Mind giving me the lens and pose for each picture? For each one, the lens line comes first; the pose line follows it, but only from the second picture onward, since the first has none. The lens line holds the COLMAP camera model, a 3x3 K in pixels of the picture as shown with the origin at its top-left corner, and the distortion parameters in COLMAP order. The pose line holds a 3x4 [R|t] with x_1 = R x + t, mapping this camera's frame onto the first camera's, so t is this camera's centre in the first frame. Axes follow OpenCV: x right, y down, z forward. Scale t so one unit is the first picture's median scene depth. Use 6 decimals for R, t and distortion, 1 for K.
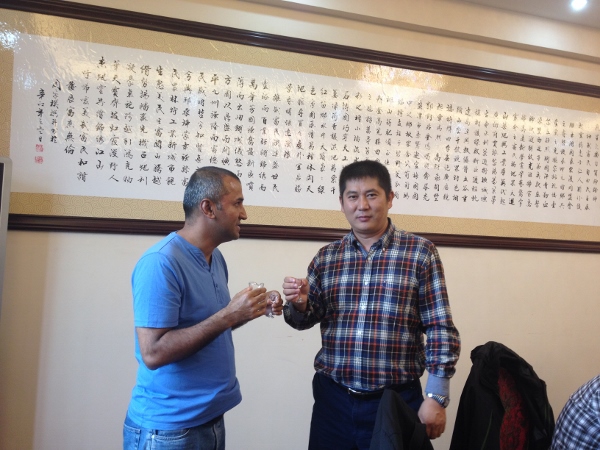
lens RADIAL K [[604.9, 0, 298.8], [0, 604.9, 220.6], [0, 0, 1]] dist [0.122799, -0.284825]
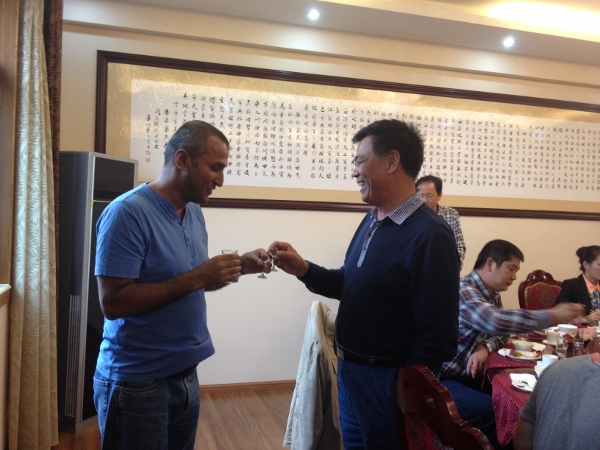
lens RADIAL K [[604.9, 0, 298.8], [0, 604.9, 220.6], [0, 0, 1]] dist [0.122799, -0.284825]
pose [[0.999276, -0.012431, -0.035966, 0.013886], [0.013421, 0.999533, 0.027435, 0.014354], [0.035608, -0.027897, 0.998976, -0.434509]]
